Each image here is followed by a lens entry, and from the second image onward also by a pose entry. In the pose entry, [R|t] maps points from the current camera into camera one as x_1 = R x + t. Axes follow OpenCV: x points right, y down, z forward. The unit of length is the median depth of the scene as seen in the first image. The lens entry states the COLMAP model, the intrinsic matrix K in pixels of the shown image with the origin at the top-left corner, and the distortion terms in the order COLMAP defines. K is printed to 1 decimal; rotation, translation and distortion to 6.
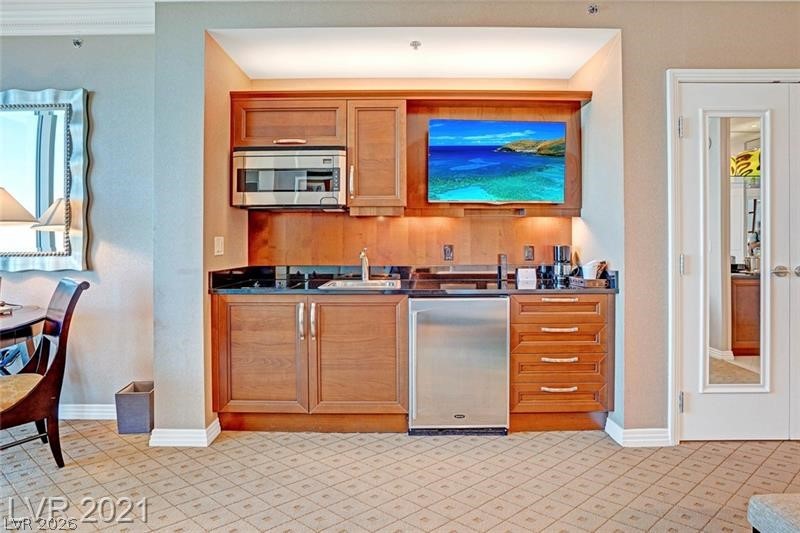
lens RADIAL K [[396.4, 0, 401.8], [0, 396.4, 252.1], [0, 0, 1]] dist [-0.031403, 0.002025]
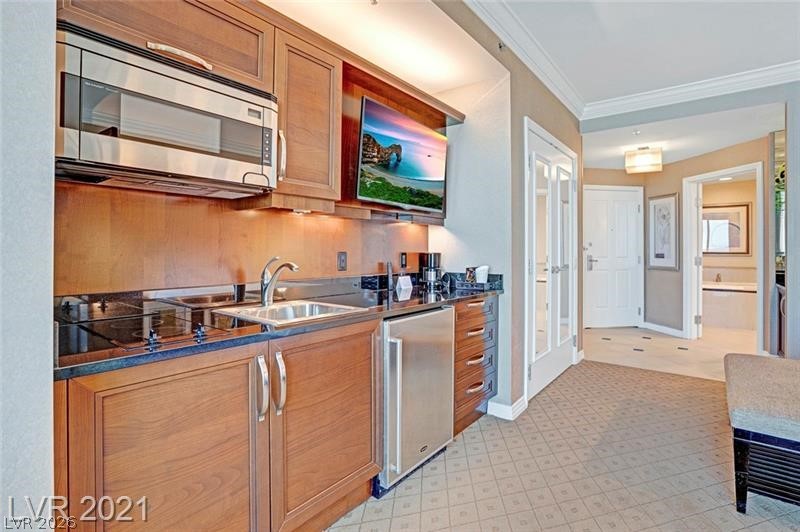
lens RADIAL K [[396.4, 0, 401.8], [0, 396.4, 251.6], [0, 0, 1]] dist [-0.031403, 0.002025]
pose [[0.613380, 0.000846, 0.789787, -0.522207], [0.007248, 0.999951, -0.006700, -0.013596], [-0.789755, 0.009834, 0.613344, 0.454981]]
